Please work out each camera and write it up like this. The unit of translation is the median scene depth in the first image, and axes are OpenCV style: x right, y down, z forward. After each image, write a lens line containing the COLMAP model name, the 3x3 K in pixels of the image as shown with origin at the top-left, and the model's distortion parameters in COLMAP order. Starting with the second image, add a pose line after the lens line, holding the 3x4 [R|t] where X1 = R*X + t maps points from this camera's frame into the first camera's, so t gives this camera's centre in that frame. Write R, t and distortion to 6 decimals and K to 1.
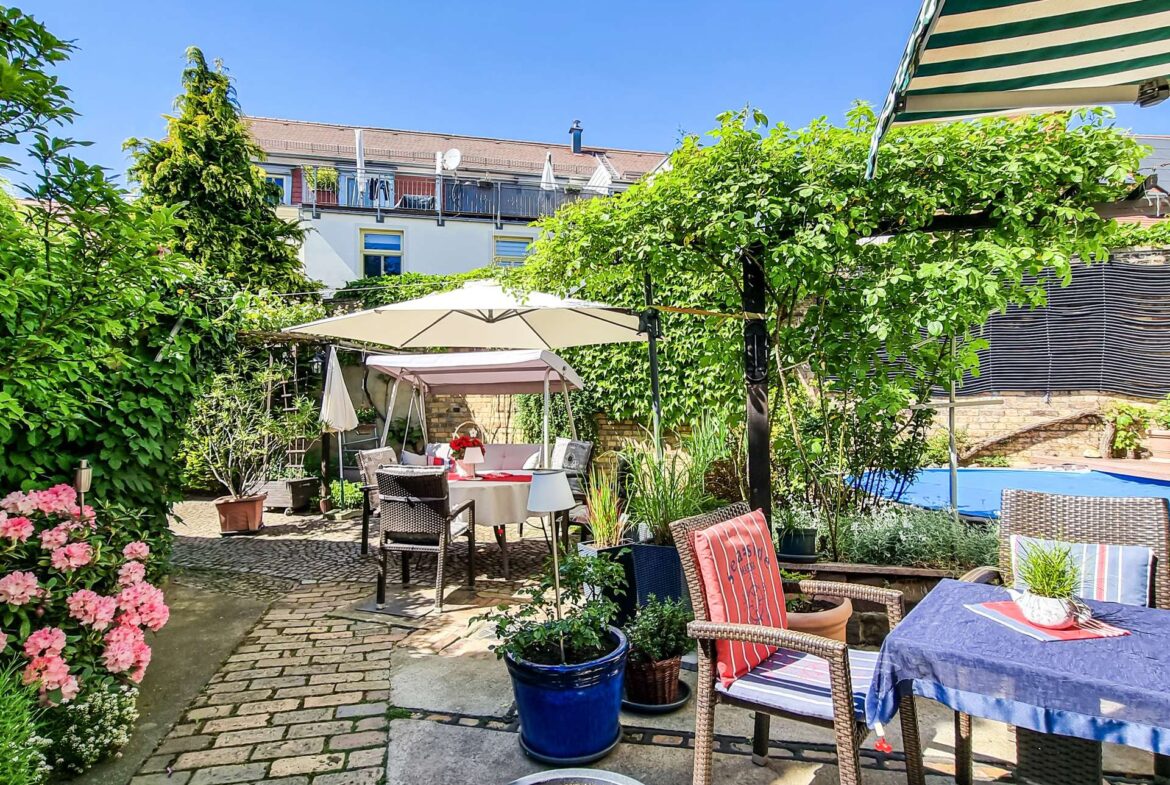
lens RADIAL K [[637.8, 0, 569.8], [0, 637.8, 411.5], [0, 0, 1]] dist [0.001227, -0.000369]
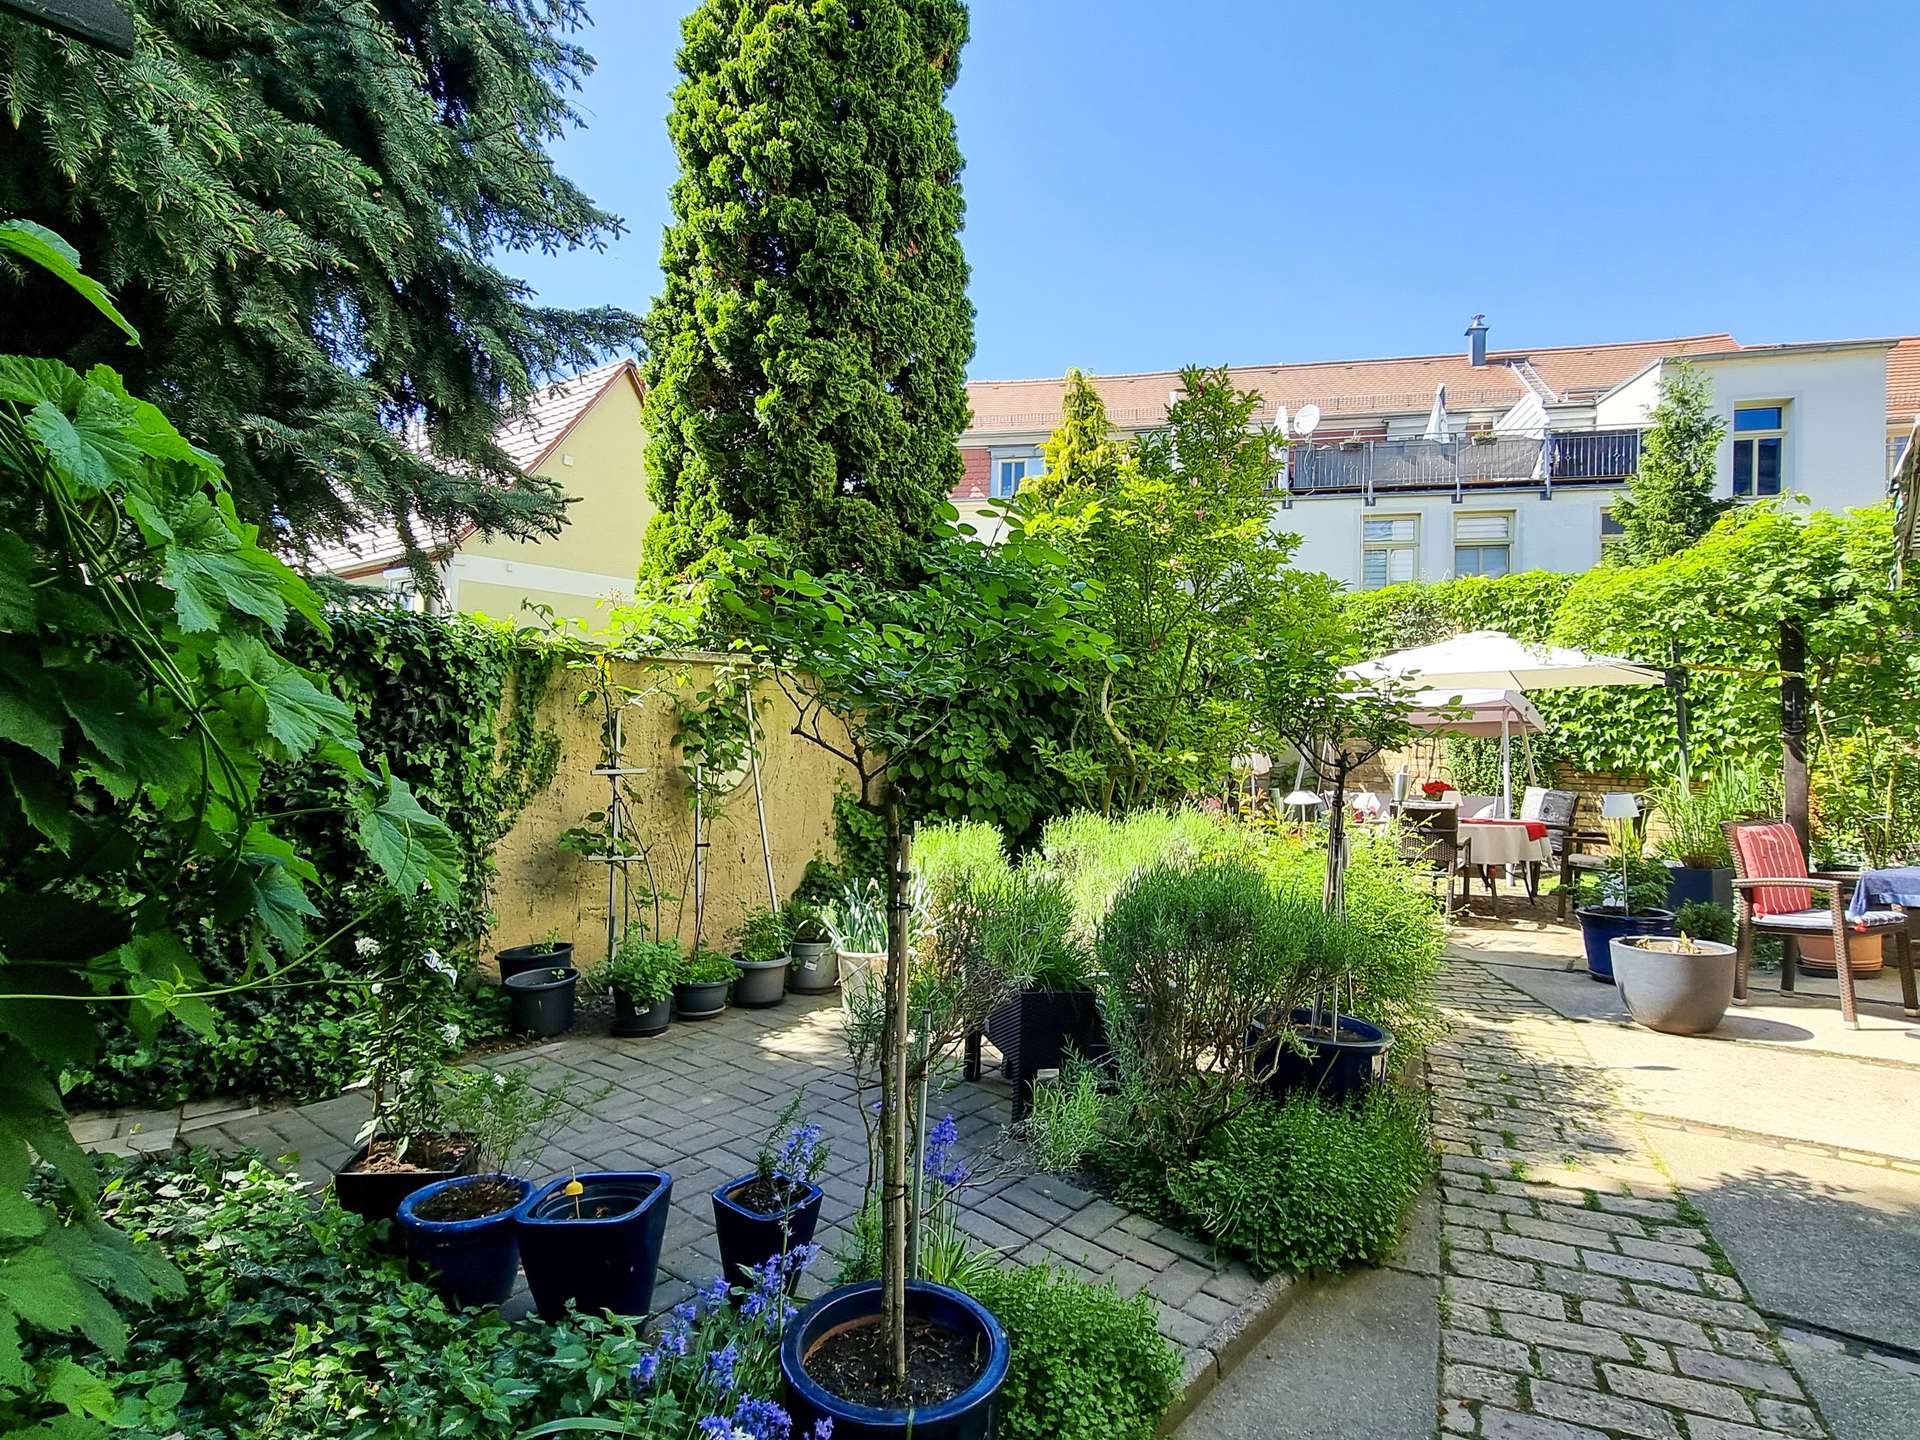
lens RADIAL K [[1001.5, 0, 964.3], [0, 1001.5, 744.1], [0, 0, 1]] dist [-0.002044, -0.001249]
pose [[0.909337, 0.017116, -0.415709, -0.122167], [-0.023037, 0.999692, -0.009231, 0.009259], [0.415423, 0.017971, 0.909451, -0.484562]]
